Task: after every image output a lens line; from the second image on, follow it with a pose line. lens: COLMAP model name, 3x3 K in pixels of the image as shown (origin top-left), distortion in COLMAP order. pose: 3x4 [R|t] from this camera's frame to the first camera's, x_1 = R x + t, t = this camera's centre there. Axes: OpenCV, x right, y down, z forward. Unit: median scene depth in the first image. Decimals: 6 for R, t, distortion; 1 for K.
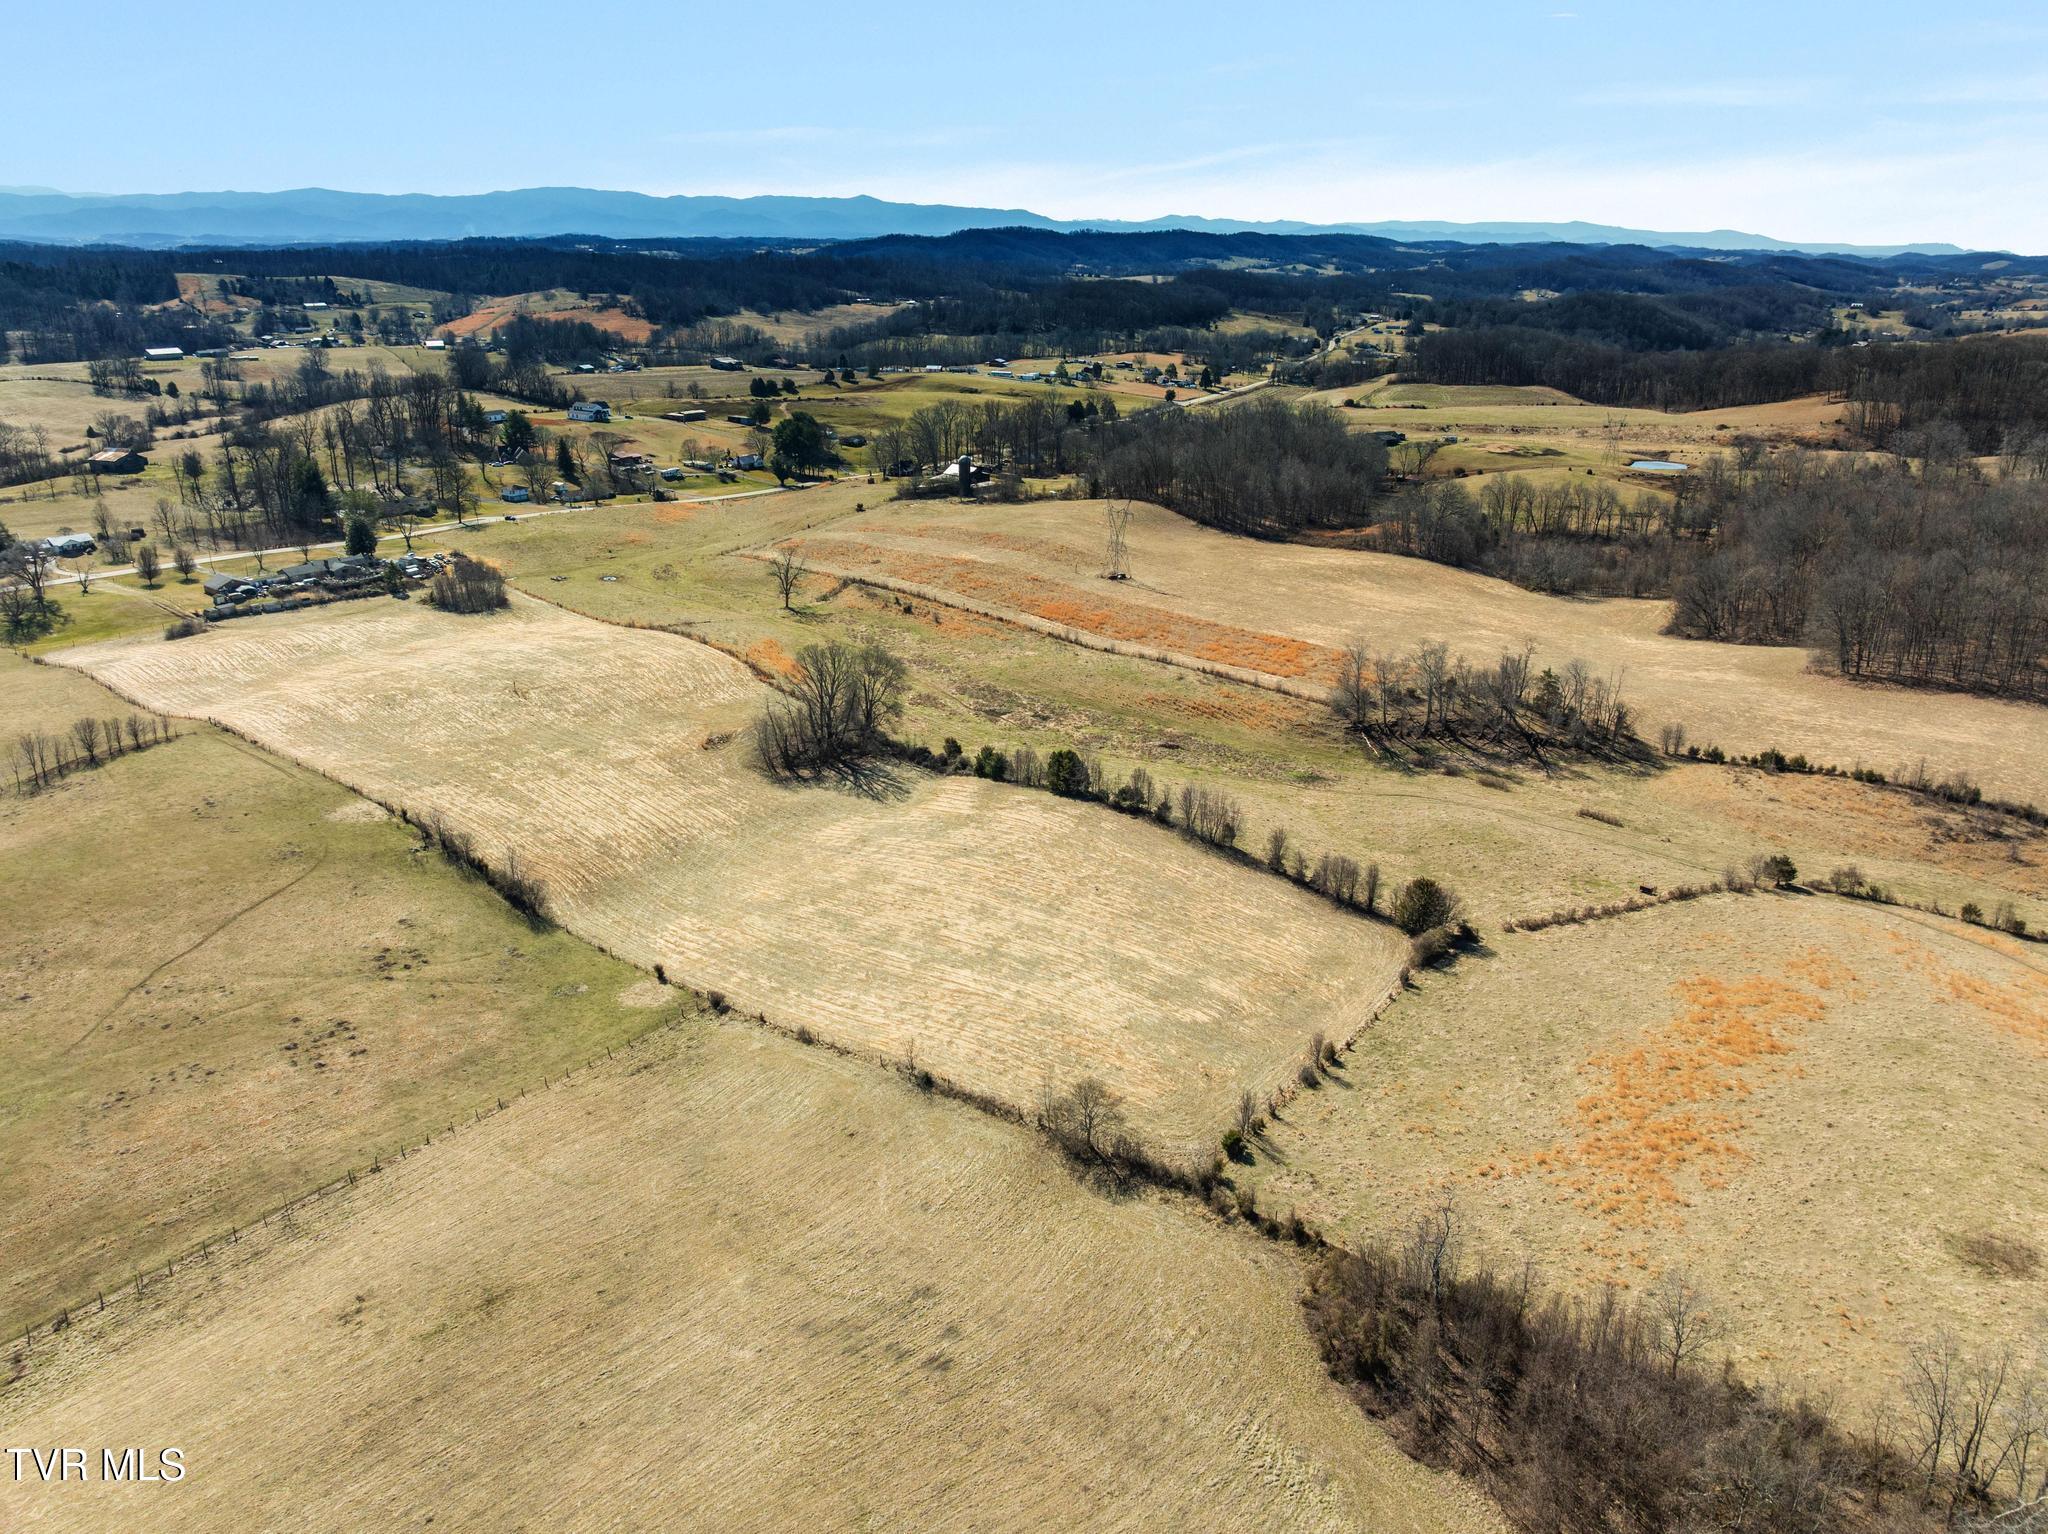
lens RADIAL K [[1440.3, 0, 1035.2], [0, 1440.3, 759.9], [0, 0, 1]] dist [-0.040002, 0.000449]
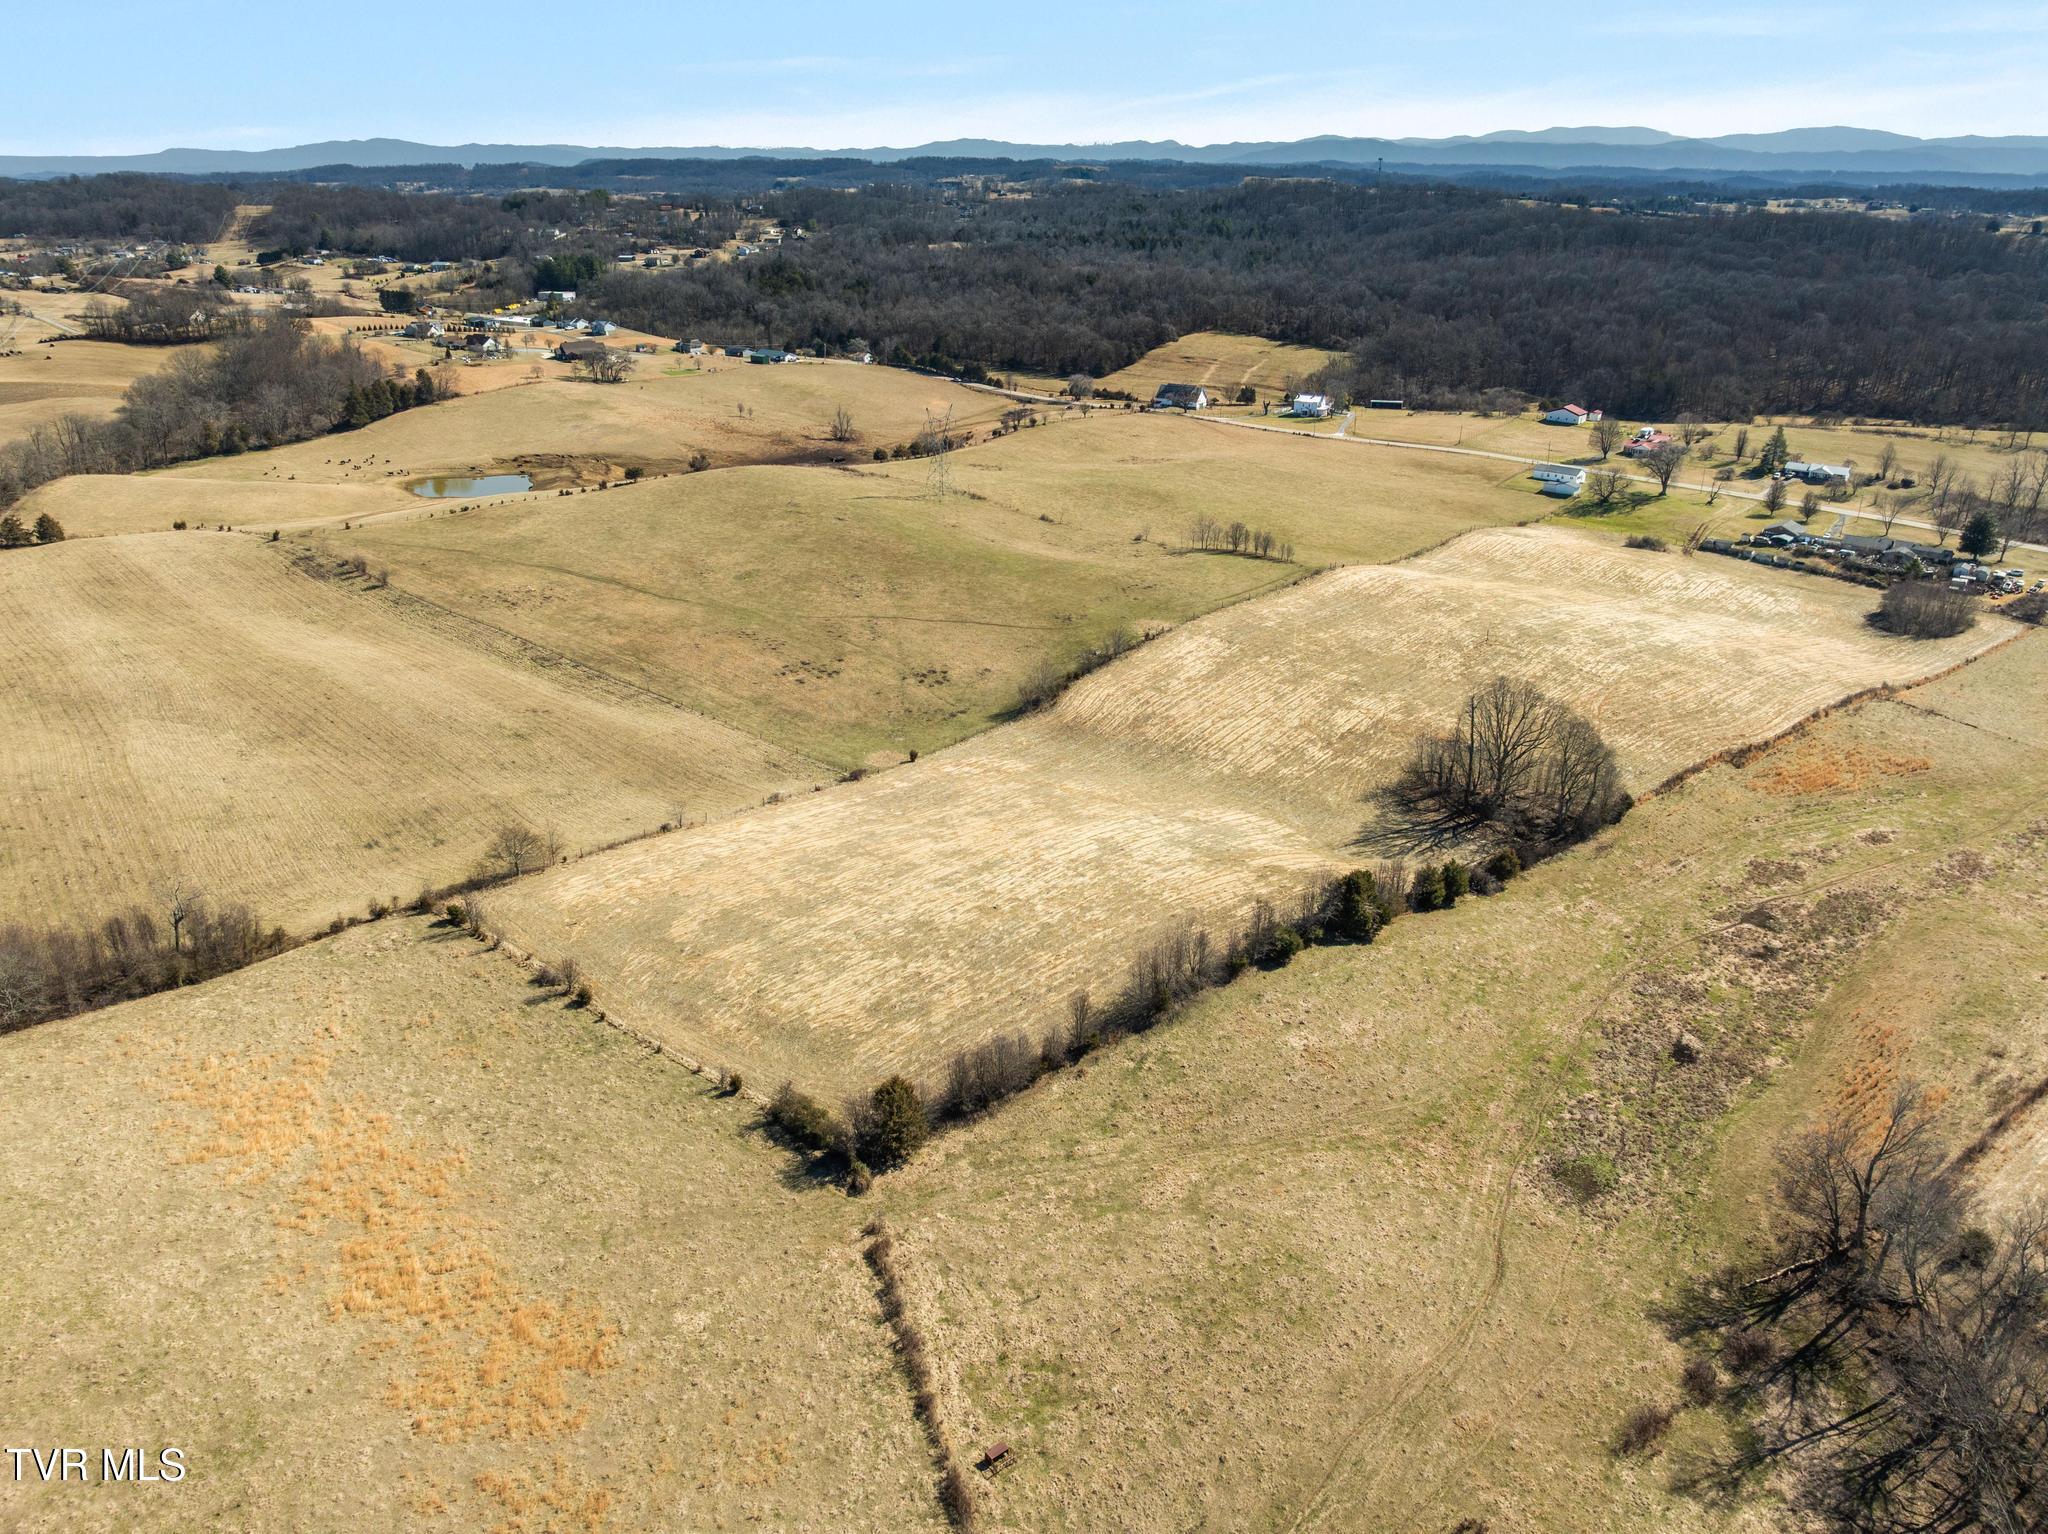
lens RADIAL K [[1440.3, 0, 1035.2], [0, 1440.3, 759.9], [0, 0, 1]] dist [-0.040002, 0.000449]
pose [[-0.046292, 0.378187, -0.924571, 0.879340], [-0.350722, 0.860487, 0.369534, -0.345180], [0.935335, 0.341374, 0.092805, 0.965059]]
